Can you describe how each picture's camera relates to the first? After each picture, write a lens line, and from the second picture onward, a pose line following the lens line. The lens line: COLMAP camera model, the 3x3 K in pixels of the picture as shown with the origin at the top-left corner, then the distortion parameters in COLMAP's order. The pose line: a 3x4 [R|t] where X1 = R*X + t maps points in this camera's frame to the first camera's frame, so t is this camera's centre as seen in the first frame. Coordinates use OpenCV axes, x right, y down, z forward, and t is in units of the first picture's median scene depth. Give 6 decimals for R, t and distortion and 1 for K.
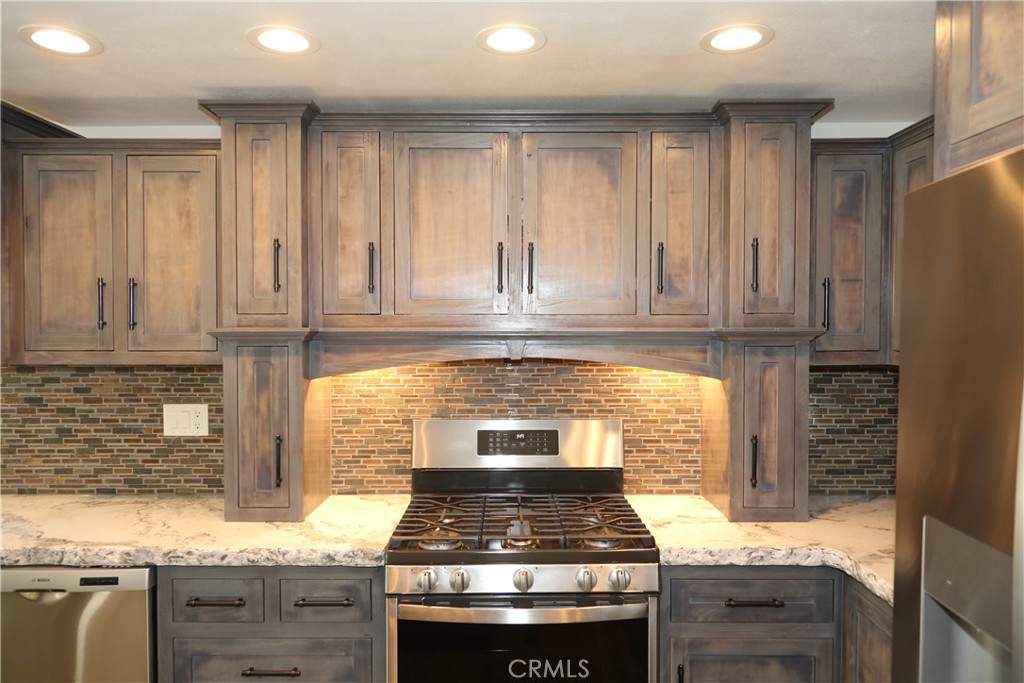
lens RADIAL K [[684.4, 0, 512.0], [0, 684.4, 341.5], [0, 0, 1]] dist [-0.000254, 0.002271]
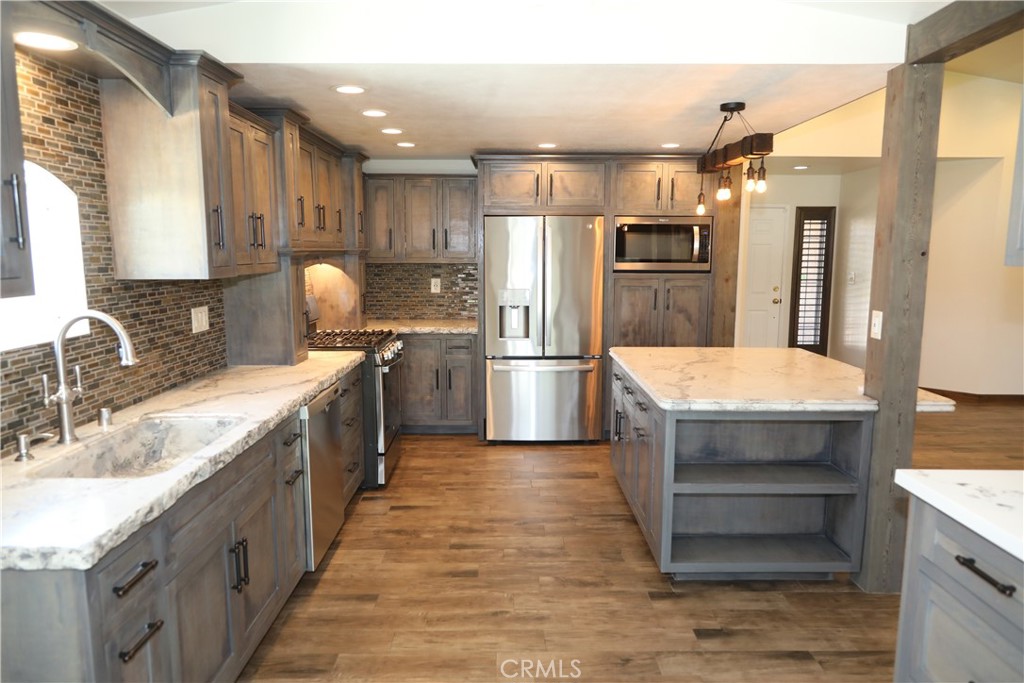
lens RADIAL K [[684.4, 0, 512.0], [0, 684.4, 341.5], [0, 0, 1]] dist [-0.000254, 0.002271]
pose [[-0.003469, -0.133832, 0.990998, -2.023016], [0.020082, 0.990795, 0.133875, -0.007273], [-0.999792, 0.020366, -0.000750, 0.463846]]
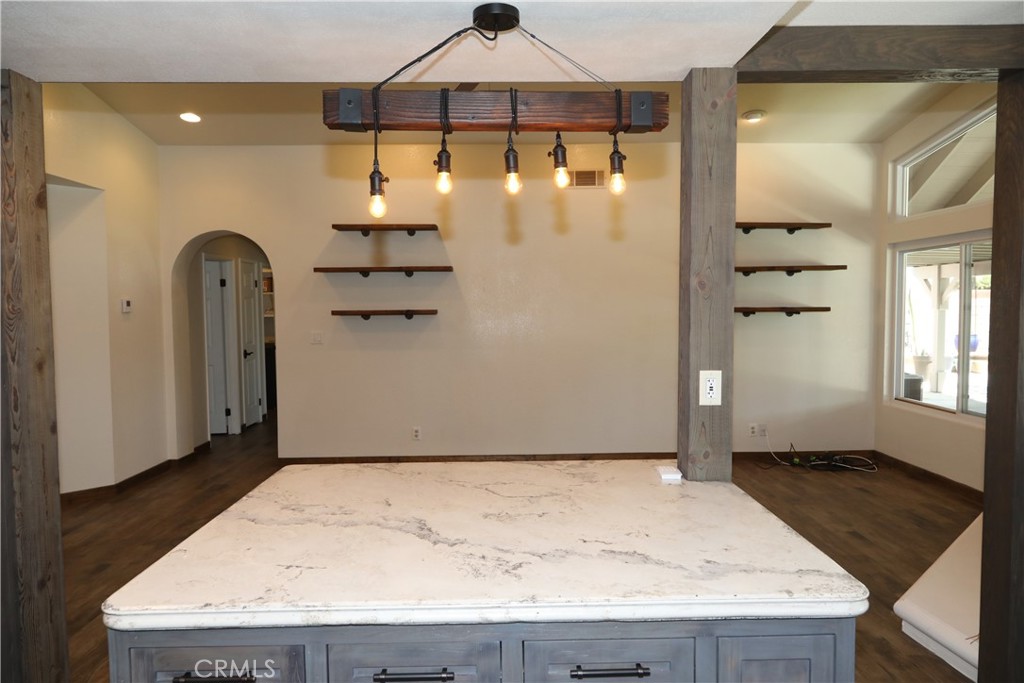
lens RADIAL K [[684.4, 0, 512.0], [0, 684.4, 341.5], [0, 0, 1]] dist [-0.000254, 0.002271]
pose [[-0.999778, 0.008957, -0.019055, -0.383728], [0.007448, 0.996938, 0.077846, -0.001889], [0.019694, 0.077687, -0.996783, 0.782723]]
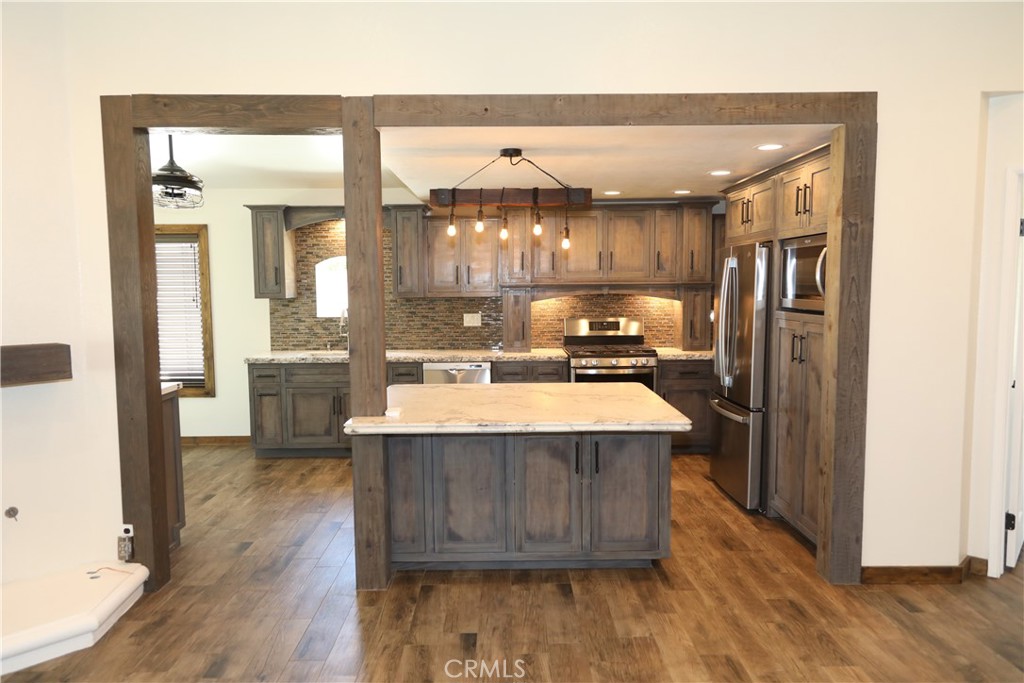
lens RADIAL K [[704.9, 0, 512.0], [0, 704.9, 341.5], [0, 0, 1]] dist [0.007359, -0.001092]
pose [[0.999931, -0.007891, 0.008739, -0.401240], [0.007342, 0.998103, 0.061120, 0.040673], [-0.009204, -0.061052, 0.998092, -1.854024]]
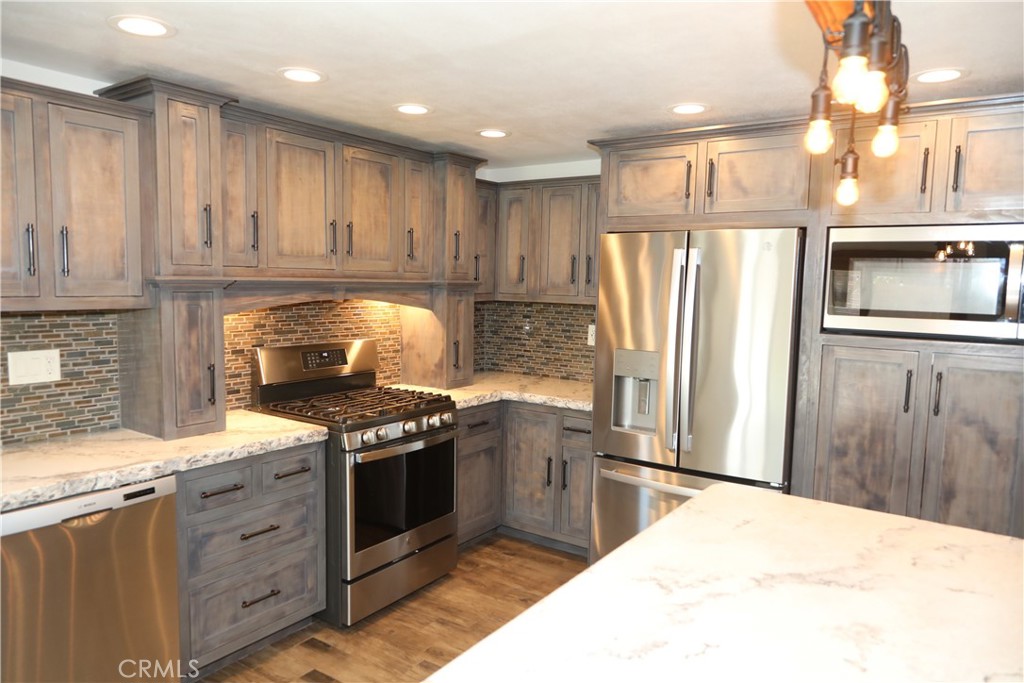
lens RADIAL K [[684.4, 0, 512.0], [0, 684.4, 341.5], [0, 0, 1]] dist [-0.000254, 0.002271]
pose [[0.575130, -0.062205, 0.815694, -1.007961], [-0.002162, 0.996986, 0.077554, -0.000738], [-0.818059, -0.046367, 0.573262, -0.152705]]
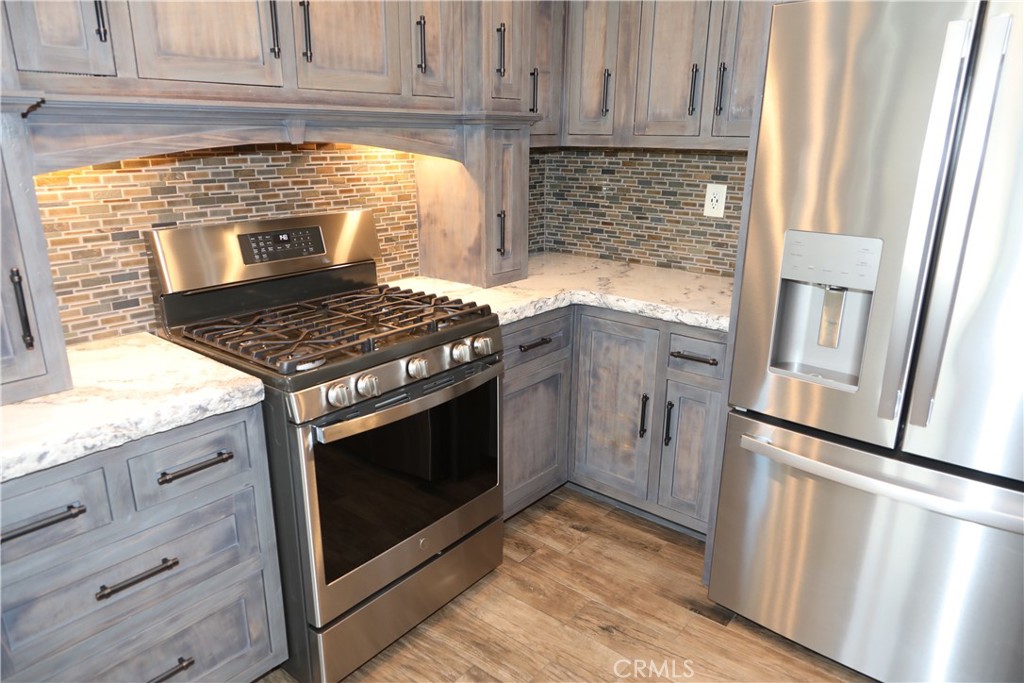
lens RADIAL K [[684.4, 0, 512.0], [0, 684.4, 341.5], [0, 0, 1]] dist [-0.000254, 0.002271]
pose [[0.638865, -0.219131, 0.737450, -0.512747], [0.007359, 0.960273, 0.278966, 0.027145], [-0.769283, -0.172795, 0.615098, 0.236763]]
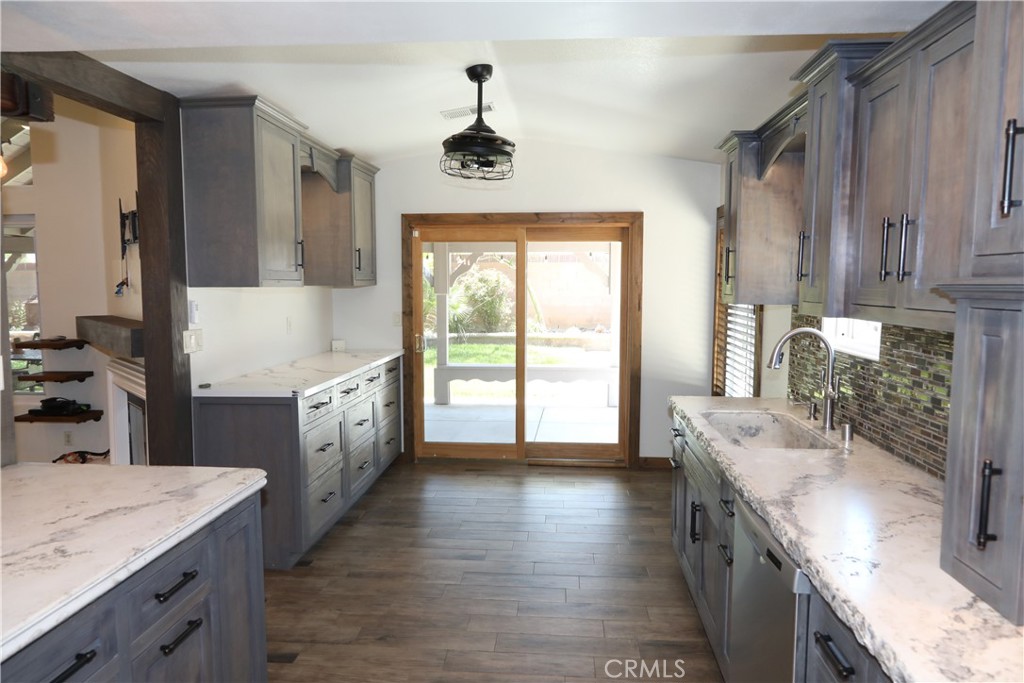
lens RADIAL K [[704.9, 0, 512.0], [0, 704.9, 341.5], [0, 0, 1]] dist [0.007359, -0.001092]
pose [[-0.080687, 0.086260, -0.993000, 0.278895], [-0.023202, 0.995816, 0.088390, -0.009497], [0.996469, 0.030172, -0.078348, 0.616102]]
